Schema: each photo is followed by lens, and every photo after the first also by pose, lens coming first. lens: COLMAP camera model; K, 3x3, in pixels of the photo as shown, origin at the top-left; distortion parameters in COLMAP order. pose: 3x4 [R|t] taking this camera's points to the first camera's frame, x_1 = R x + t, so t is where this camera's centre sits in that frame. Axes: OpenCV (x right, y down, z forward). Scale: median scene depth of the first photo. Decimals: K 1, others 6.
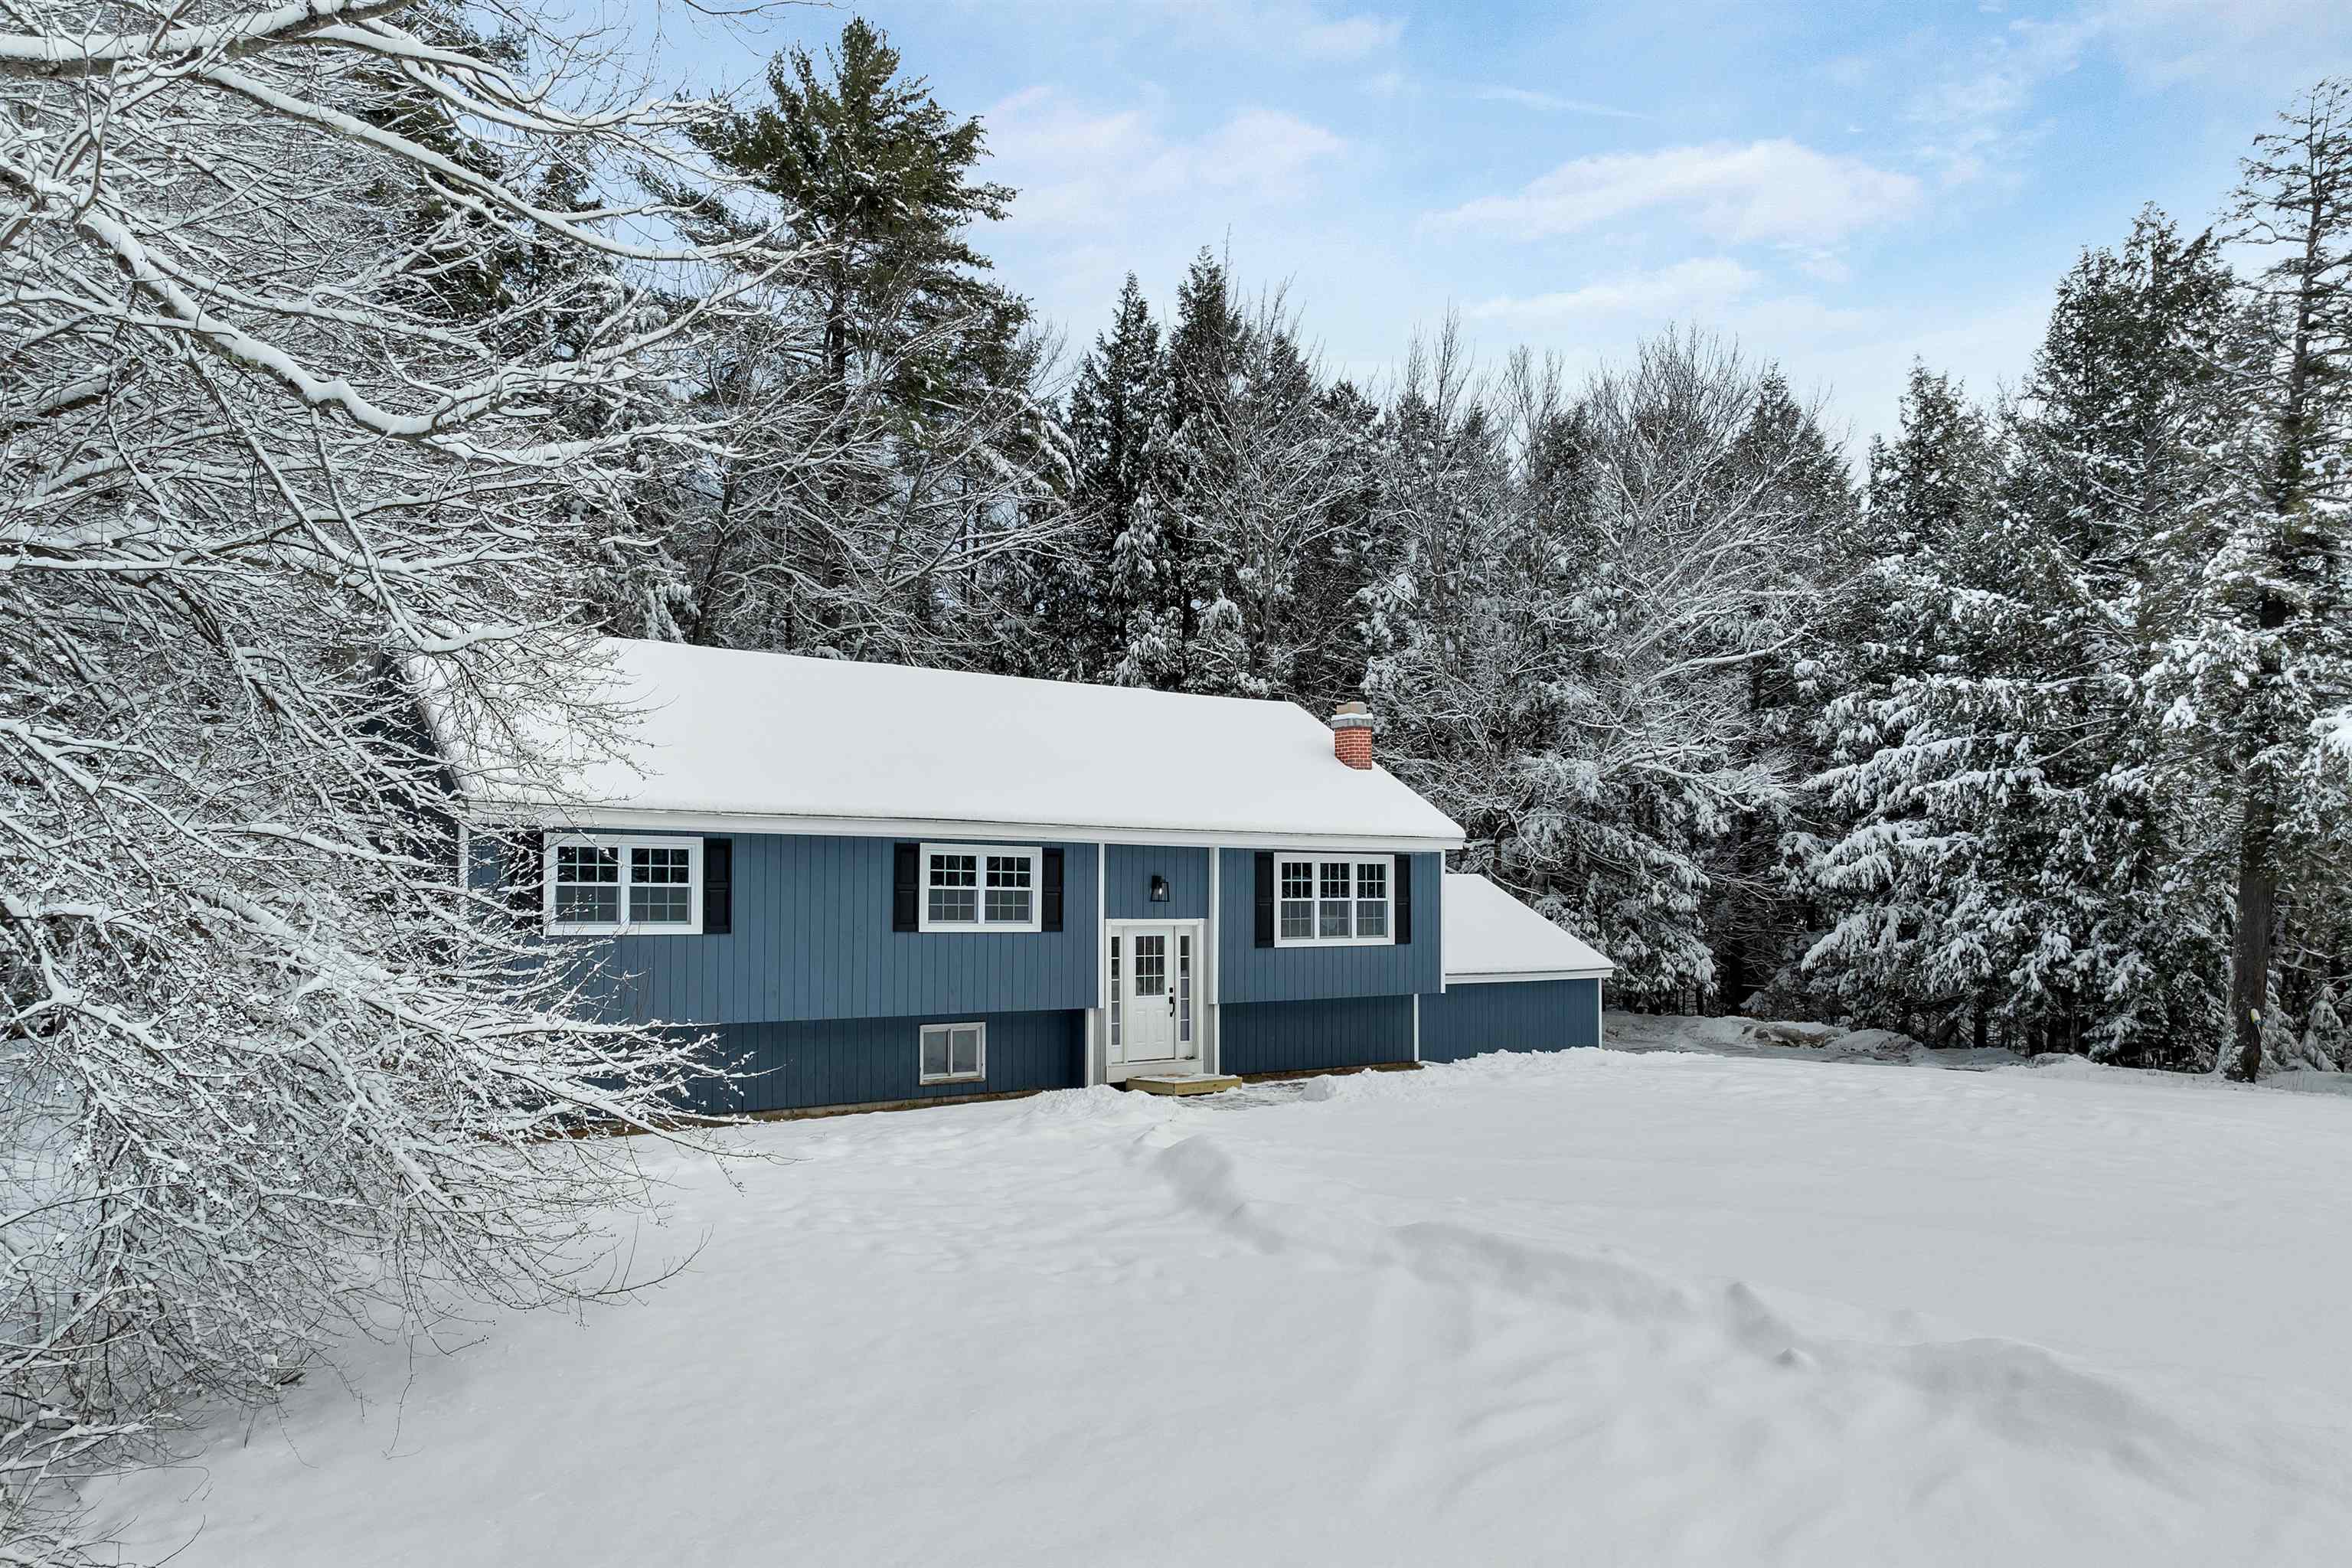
lens RADIAL K [[1731.4, 0, 1171.7], [0, 1731.4, 810.8], [0, 0, 1]] dist [-0.009809, -0.004252]
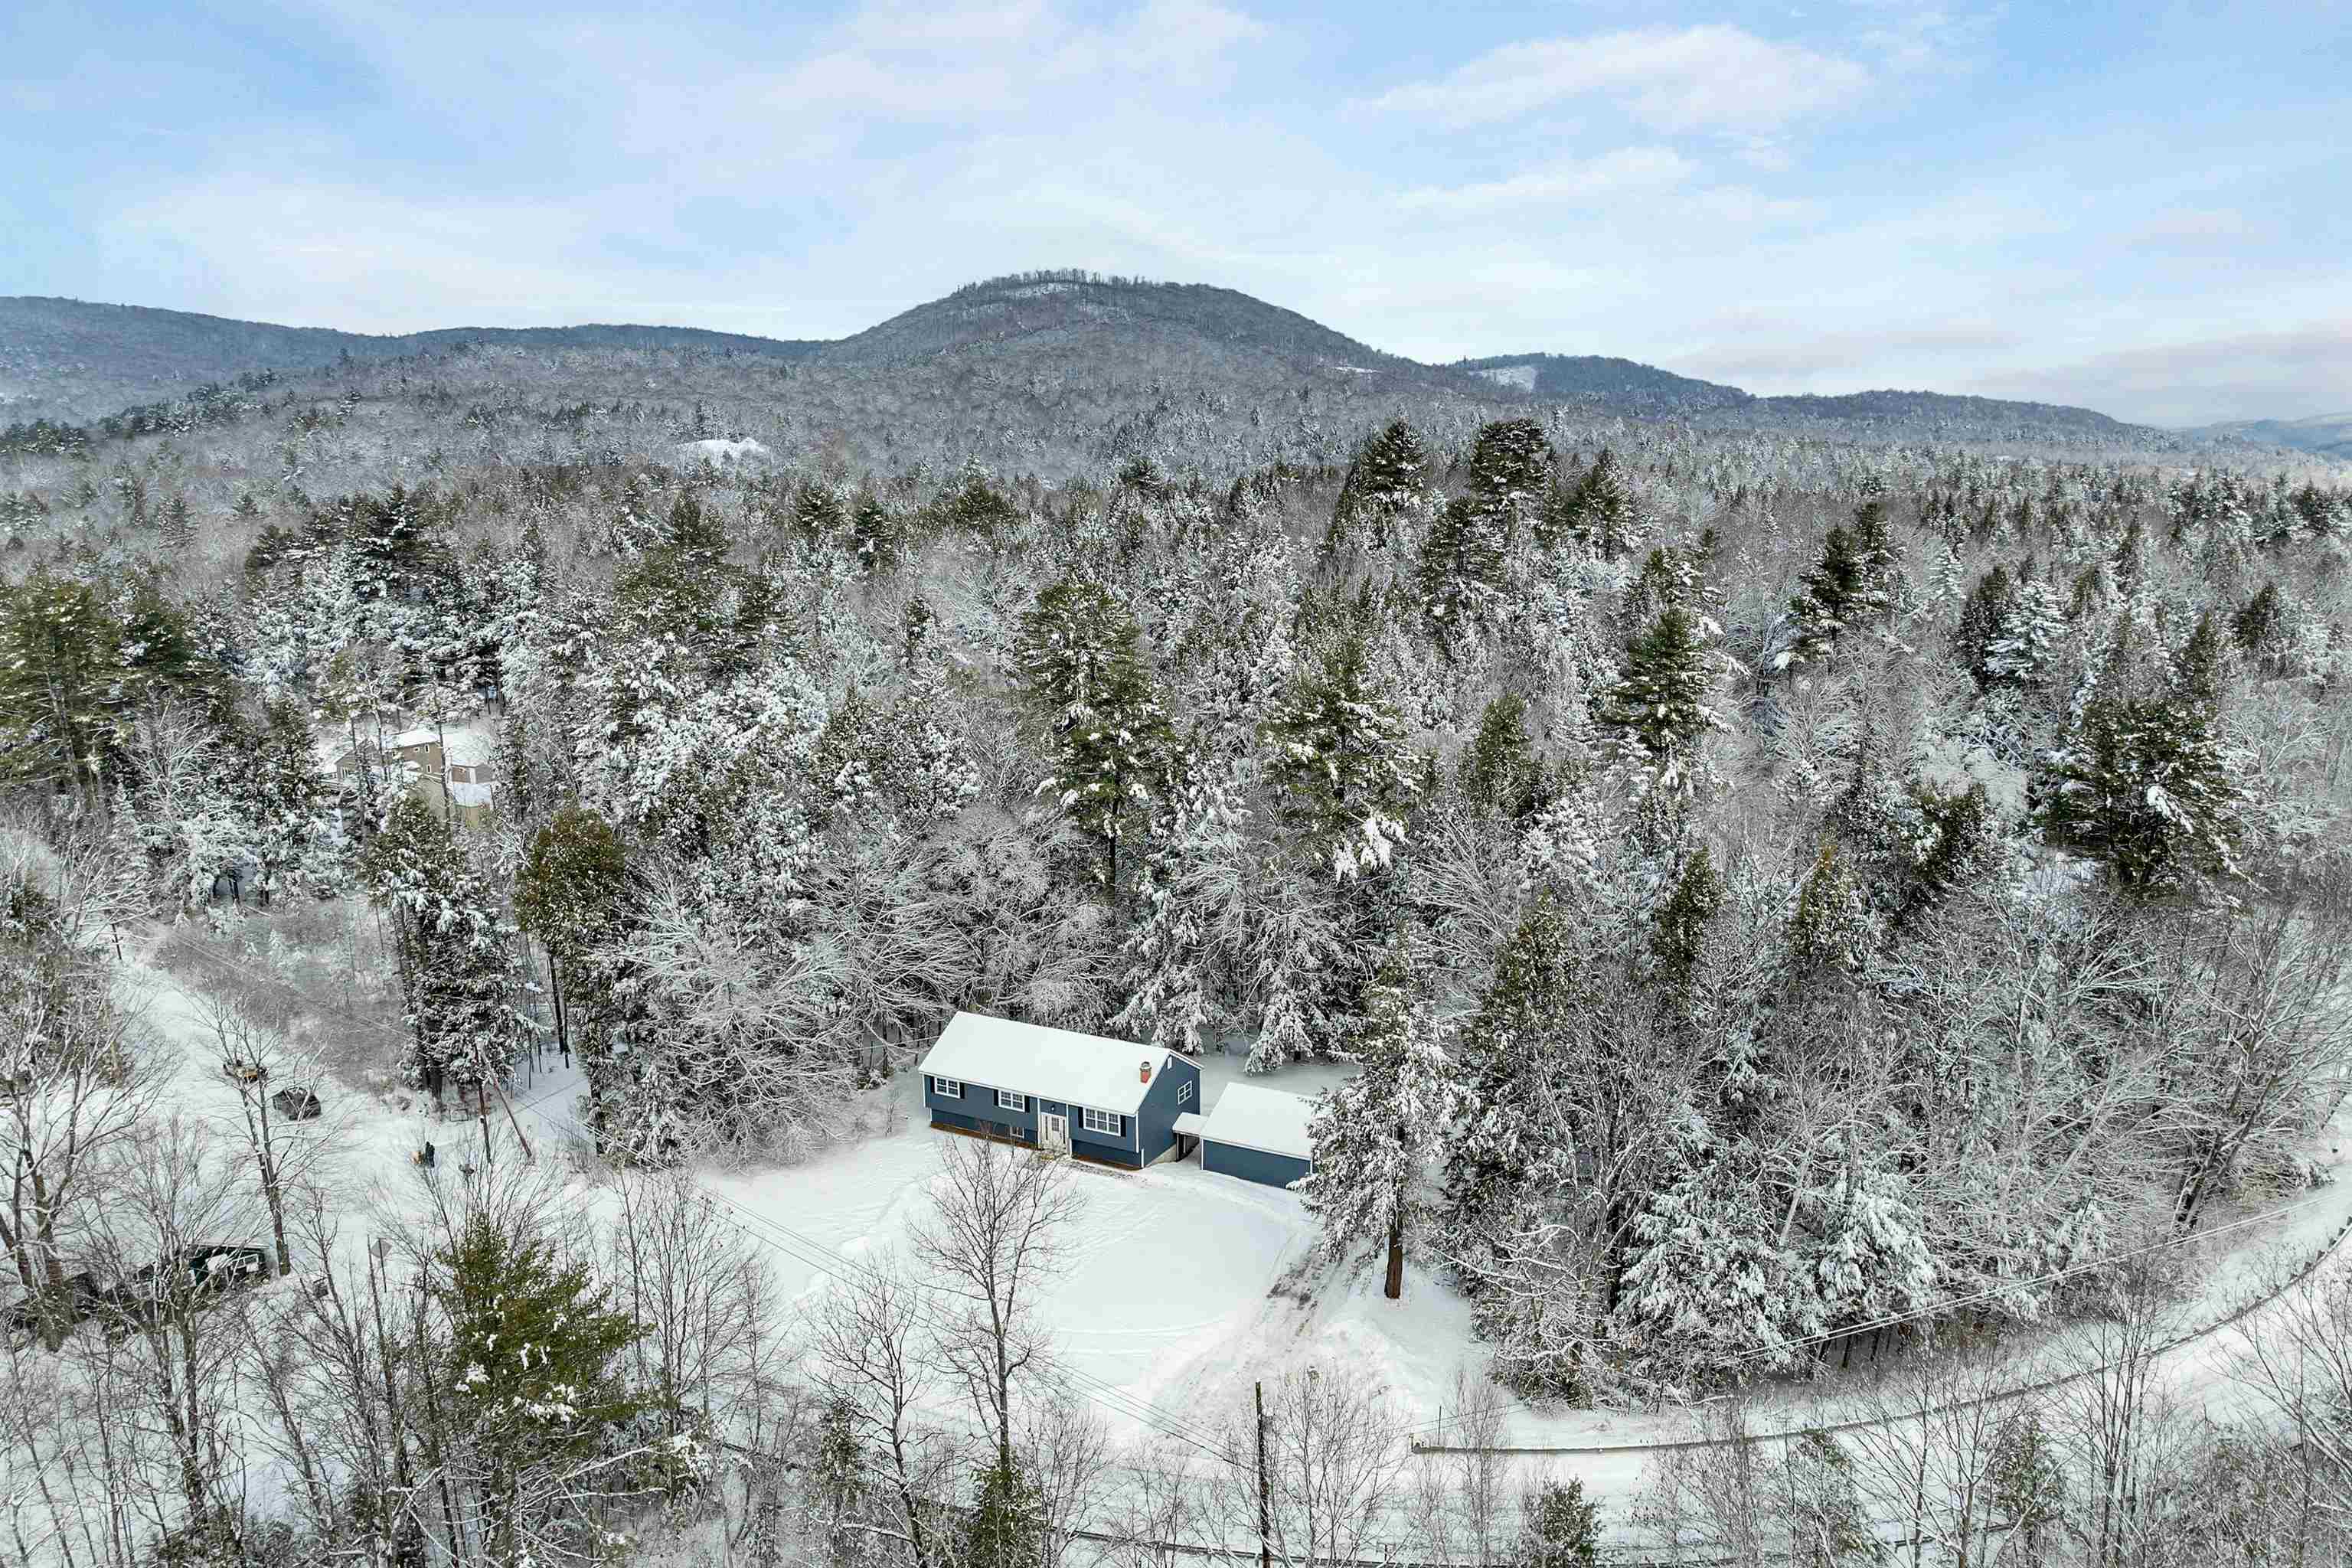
lens RADIAL K [[1731.4, 0, 1171.7], [0, 1731.4, 810.8], [0, 0, 1]] dist [-0.009809, -0.004252]
pose [[0.400485, 0.166250, -0.901095, 3.742800], [0.055018, 0.977266, 0.204755, -1.492095], [0.914650, -0.131578, 0.382234, -0.224907]]
